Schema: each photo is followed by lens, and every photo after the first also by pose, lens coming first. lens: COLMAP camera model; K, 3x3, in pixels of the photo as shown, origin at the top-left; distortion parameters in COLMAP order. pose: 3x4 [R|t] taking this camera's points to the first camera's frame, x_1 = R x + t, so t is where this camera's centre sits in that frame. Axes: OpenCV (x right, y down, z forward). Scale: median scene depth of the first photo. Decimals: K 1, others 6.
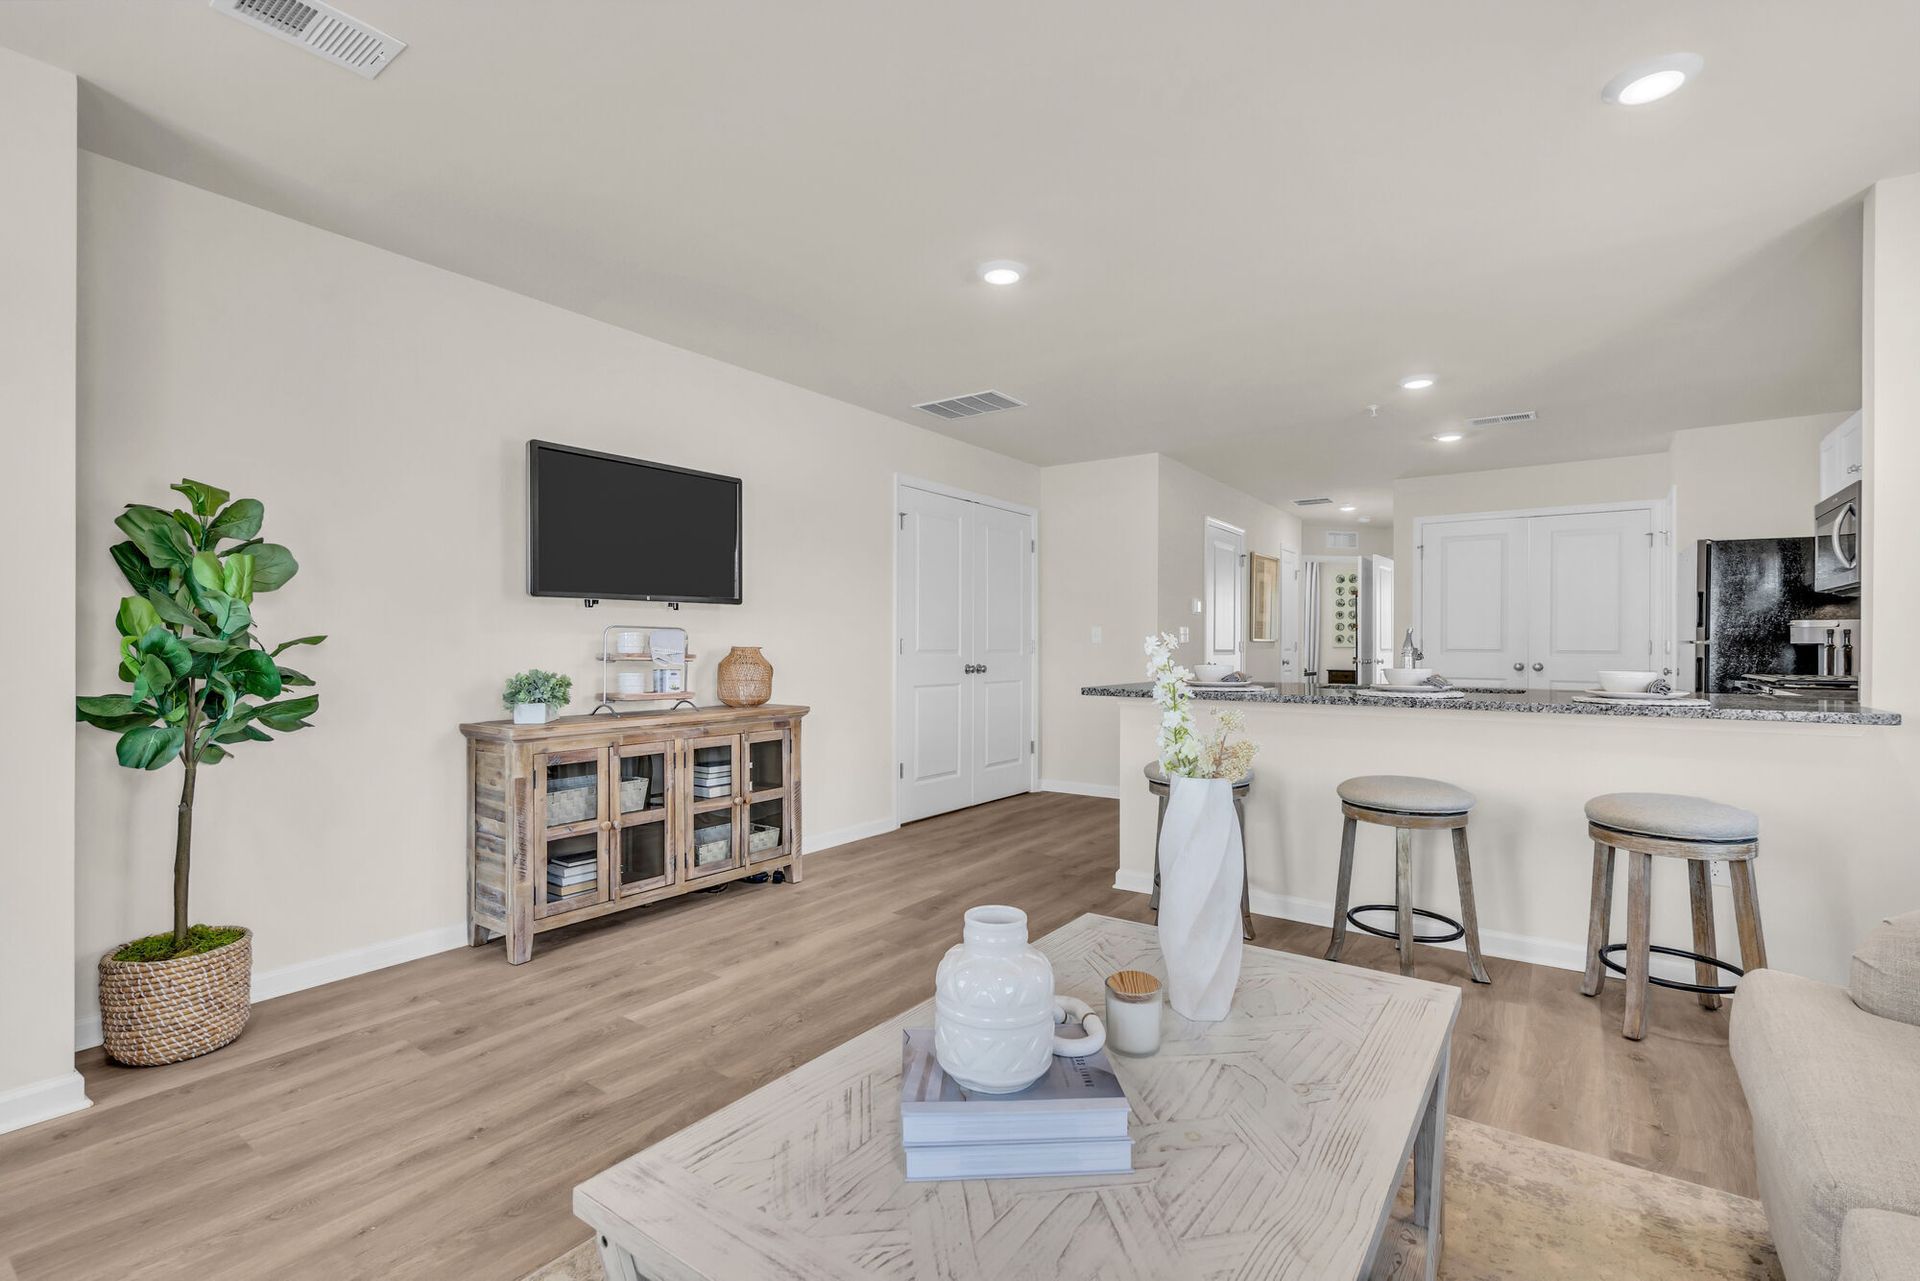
lens RADIAL K [[870.0, 0, 954.6], [0, 870.0, 638.2], [0, 0, 1]] dist [-0.003529, 0.001577]
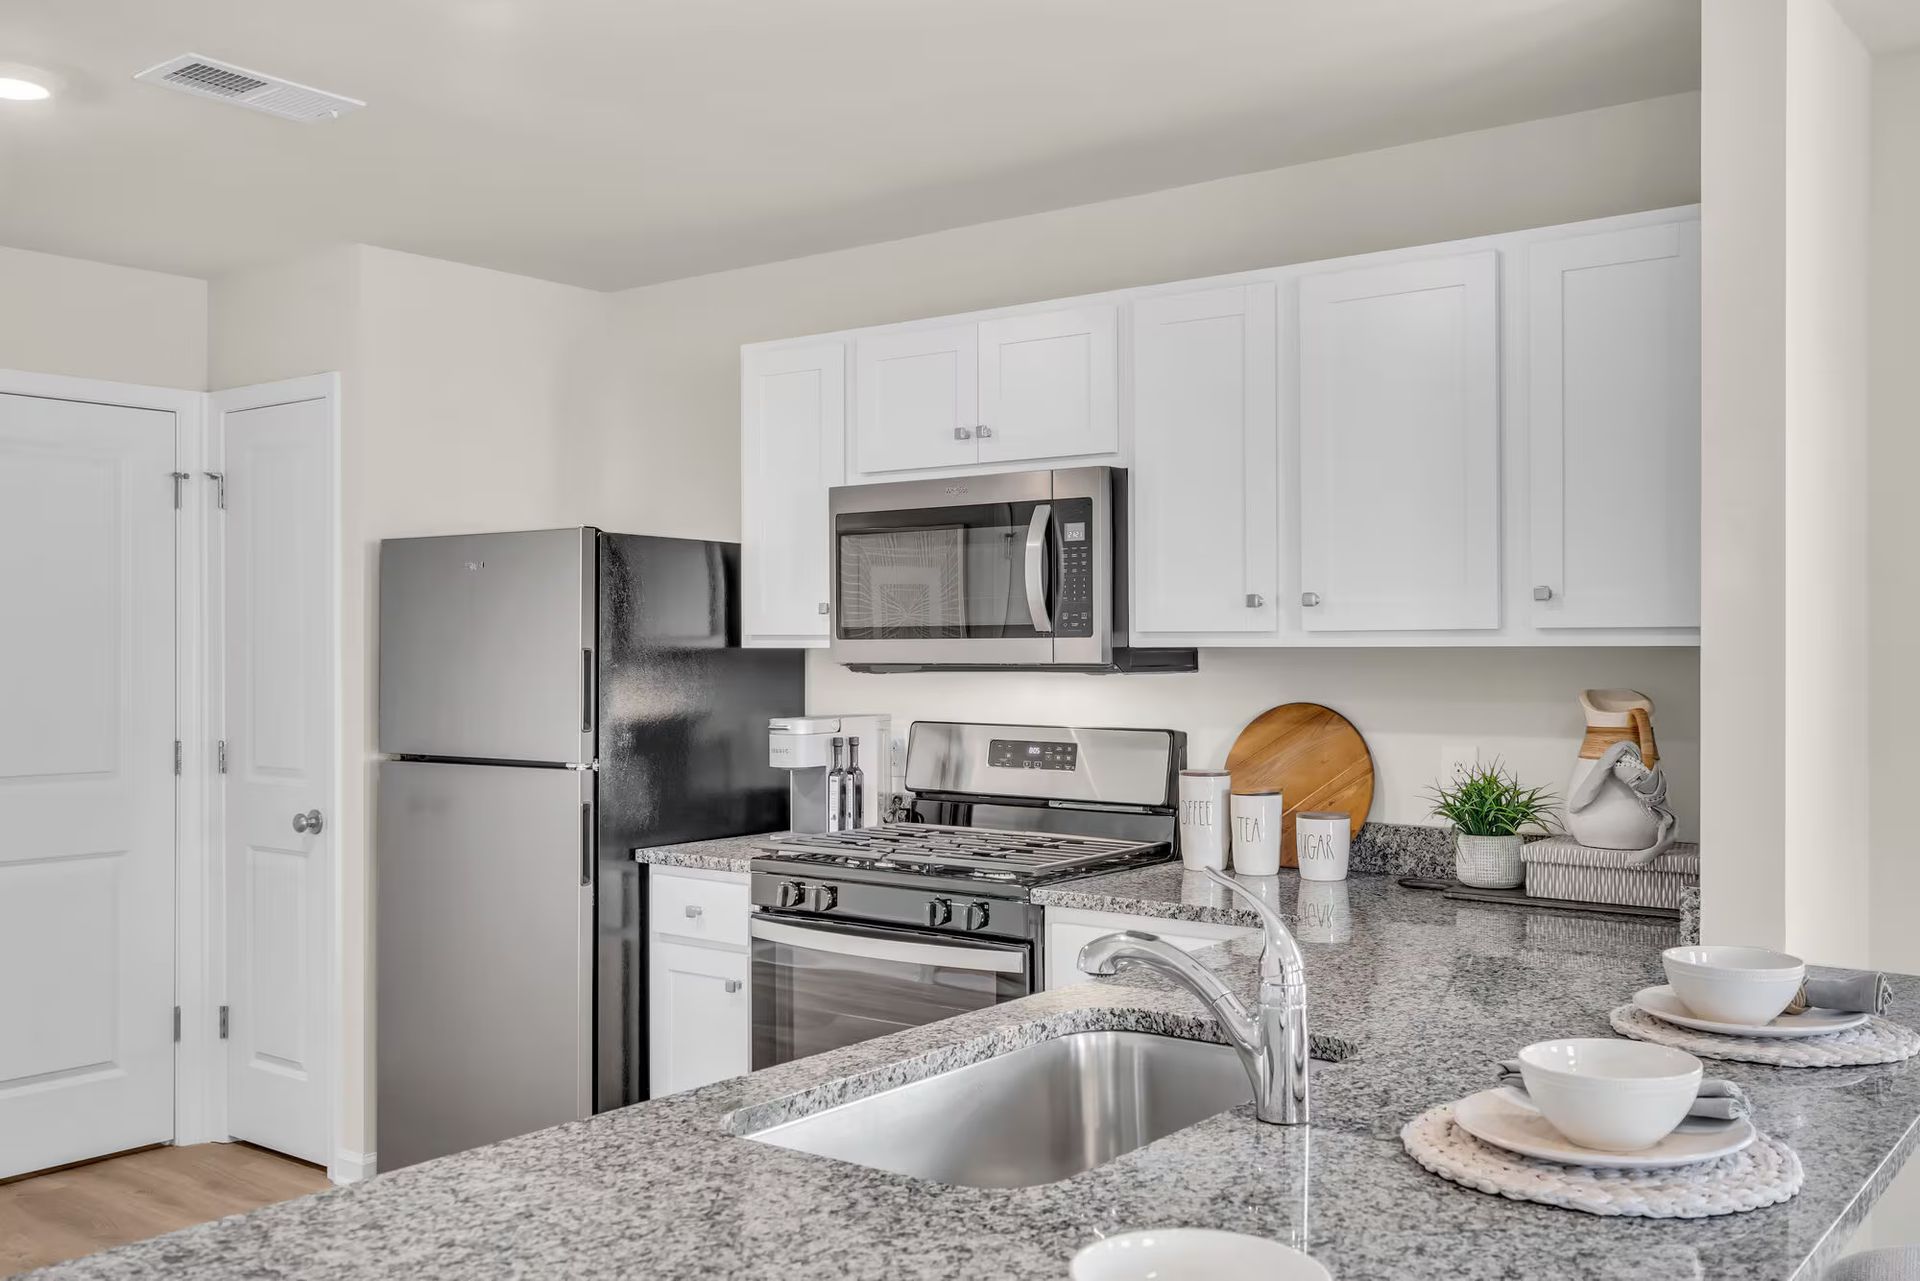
lens RADIAL K [[1775.4, 0, 948.4], [0, 1775.4, 646.2], [0, 0, 1]] dist [0.016890, 0.000000]
pose [[0.038706, -0.003334, 0.999245, -0.015961], [-0.005599, 0.999978, 0.003553, -0.091901], [-0.999235, -0.005733, 0.038686, 1.238099]]
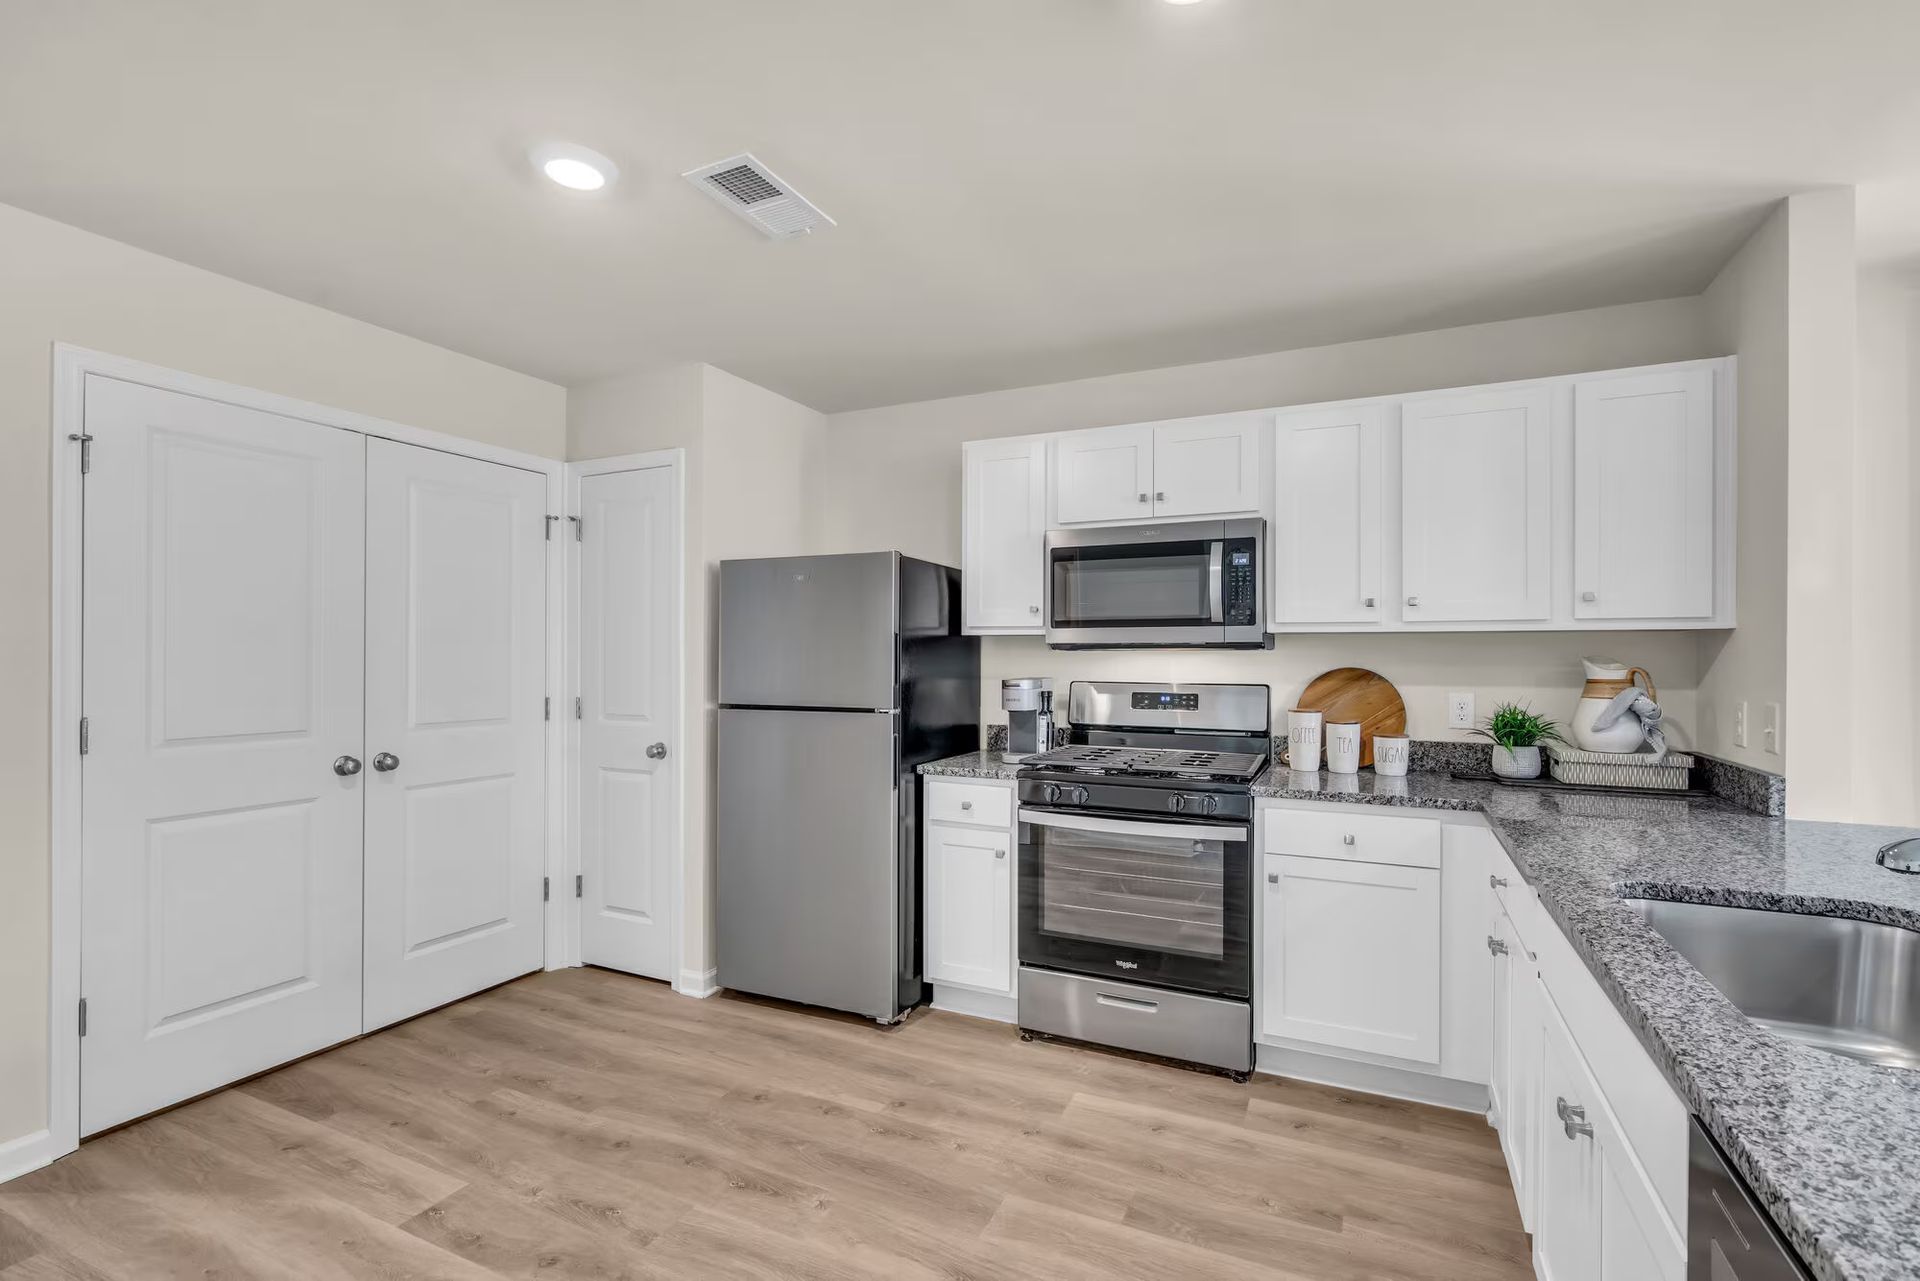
lens RADIAL K [[870.0, 0, 963.2], [0, 870.0, 655.5], [0, 0, 1]] dist [-0.003529, 0.001577]
pose [[-0.179088, -0.003691, 0.983826, 0.339659], [-0.010920, 0.999939, 0.001764, -0.059288], [-0.983772, -0.010427, -0.179118, 1.674807]]
